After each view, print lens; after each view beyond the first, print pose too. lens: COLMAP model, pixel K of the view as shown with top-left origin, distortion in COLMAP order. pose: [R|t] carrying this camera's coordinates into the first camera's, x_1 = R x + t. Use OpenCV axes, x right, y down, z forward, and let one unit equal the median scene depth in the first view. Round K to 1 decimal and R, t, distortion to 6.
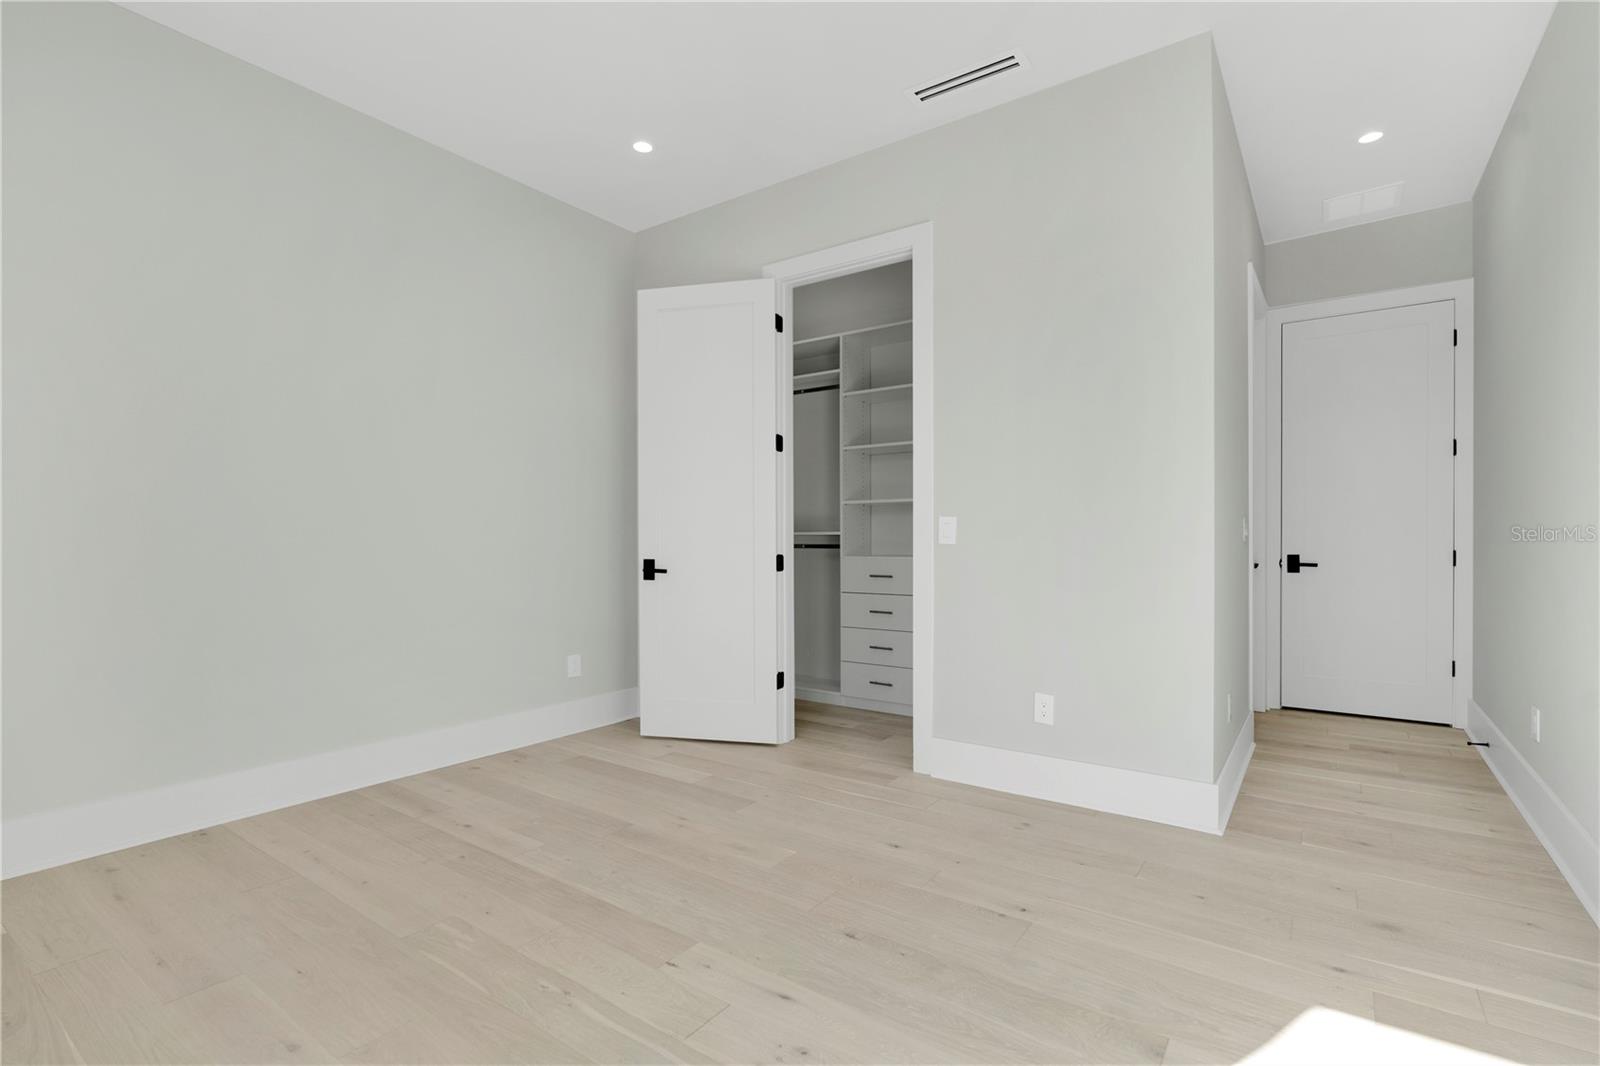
lens RADIAL K [[727.7, 0, 791.5], [0, 727.7, 528.9], [0, 0, 1]] dist [-0.003841, -0.000065]
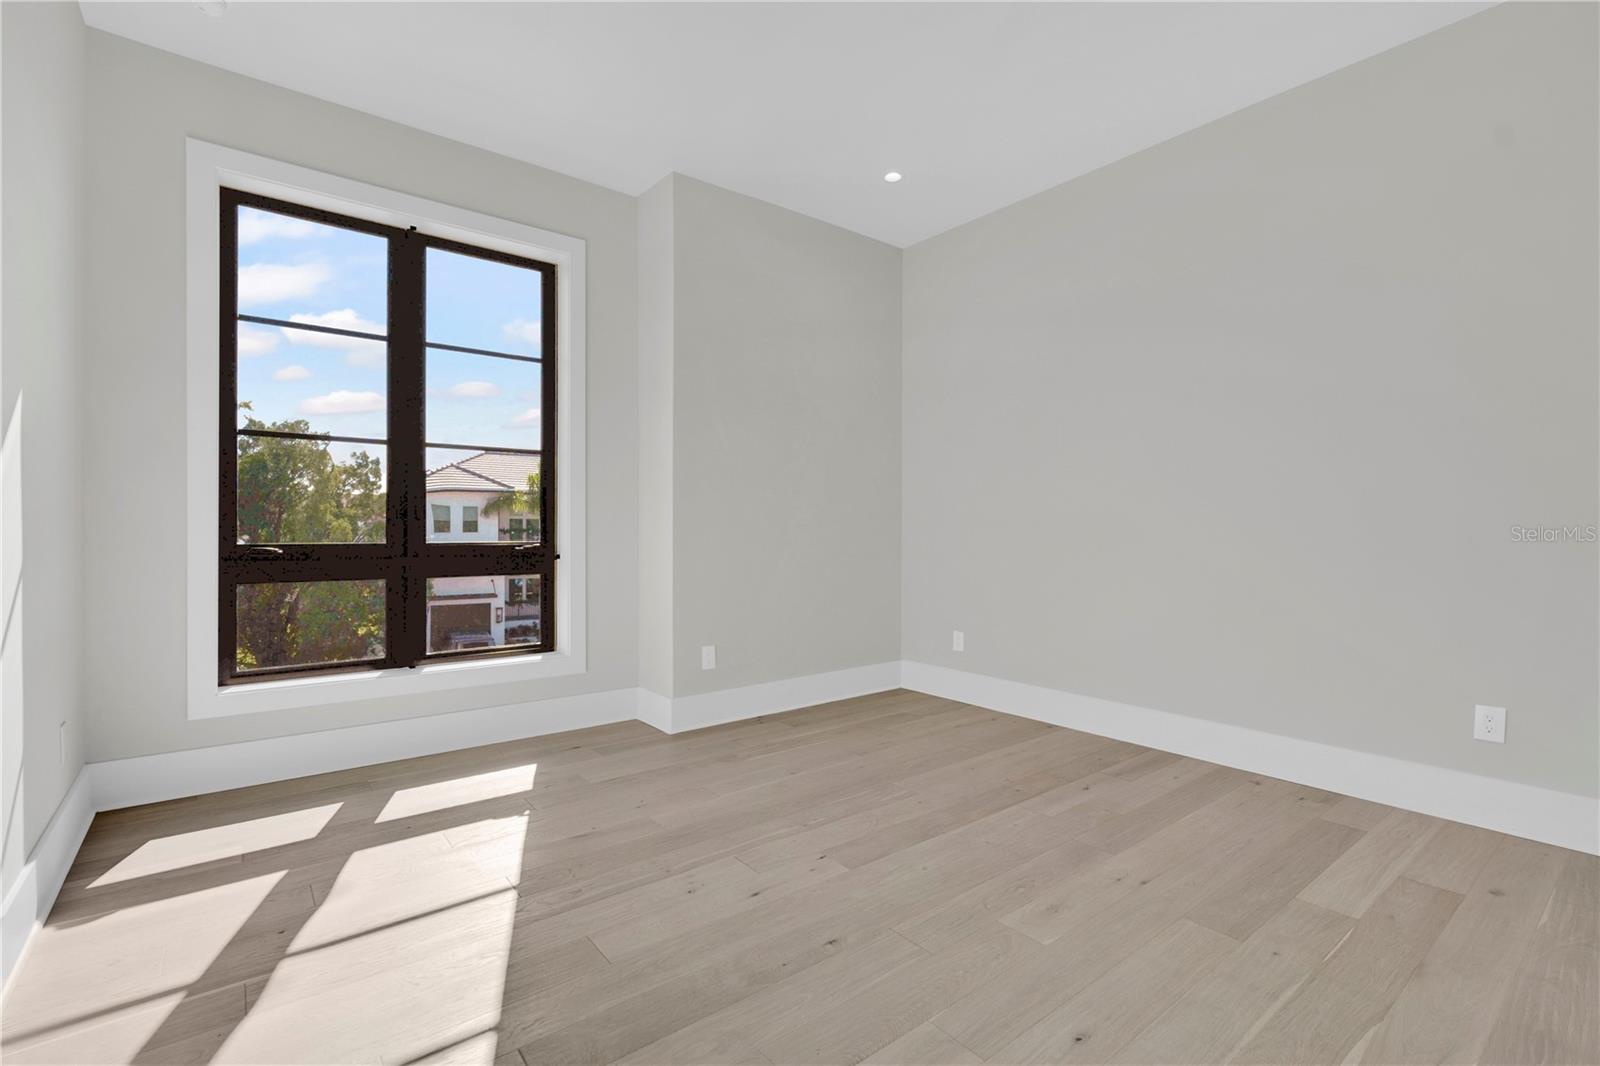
lens RADIAL K [[727.7, 0, 791.5], [0, 727.7, 528.9], [0, 0, 1]] dist [-0.003841, -0.000065]
pose [[-0.266466, 0.002571, -0.963841, 0.668153], [0.008903, 0.999960, 0.000206, 0.014917], [0.963803, -0.008527, -0.266478, 0.805690]]
